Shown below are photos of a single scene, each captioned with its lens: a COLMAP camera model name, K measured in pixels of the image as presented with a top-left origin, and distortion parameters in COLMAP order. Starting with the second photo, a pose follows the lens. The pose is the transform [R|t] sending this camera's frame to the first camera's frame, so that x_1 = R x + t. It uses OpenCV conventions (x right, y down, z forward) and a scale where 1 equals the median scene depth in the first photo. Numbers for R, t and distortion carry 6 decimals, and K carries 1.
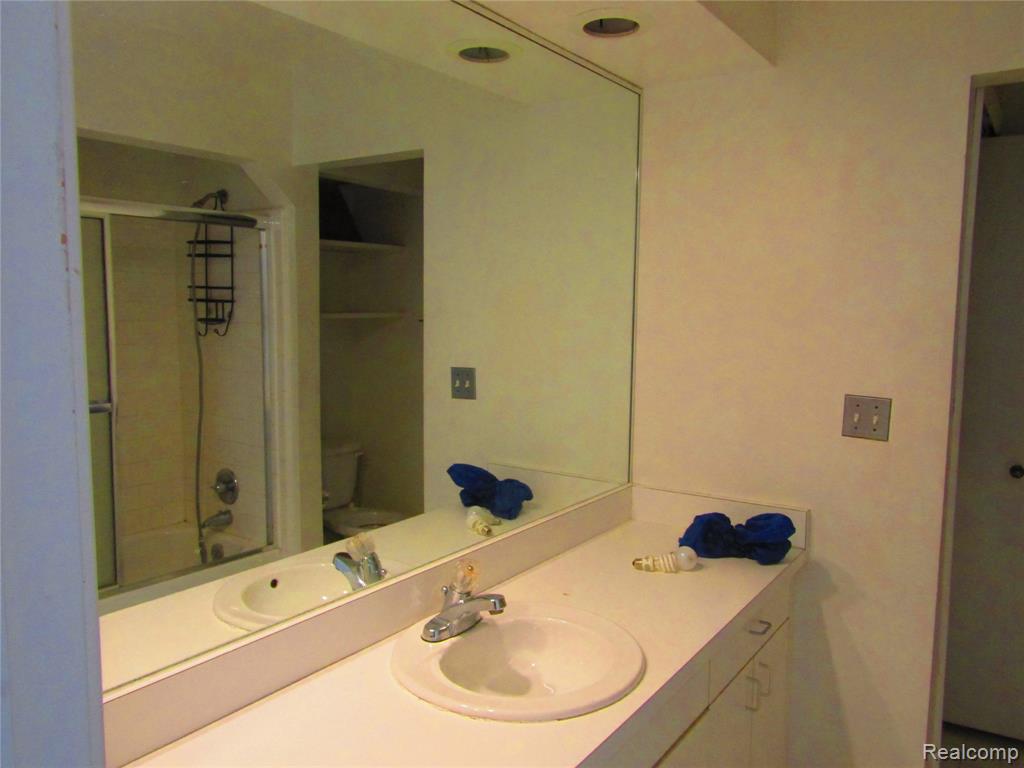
lens RADIAL K [[796.6, 0, 509.7], [0, 796.6, 386.4], [0, 0, 1]] dist [-0.000730, 0.003096]
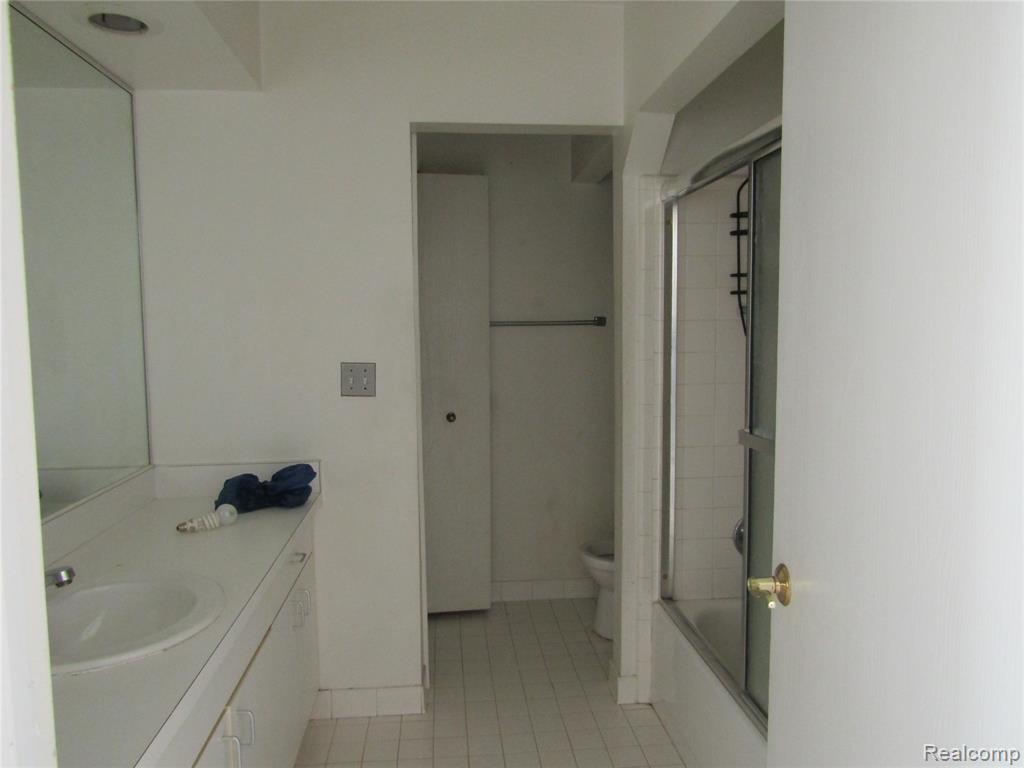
lens RADIAL K [[727.9, 0, 517.4], [0, 727.9, 384.3], [0, 0, 1]] dist [0.000988, -0.002436]
pose [[0.759389, -0.077538, 0.646000, -0.114036], [0.085013, 0.996186, 0.019635, 0.046647], [-0.645059, 0.040008, 0.763085, -0.053171]]
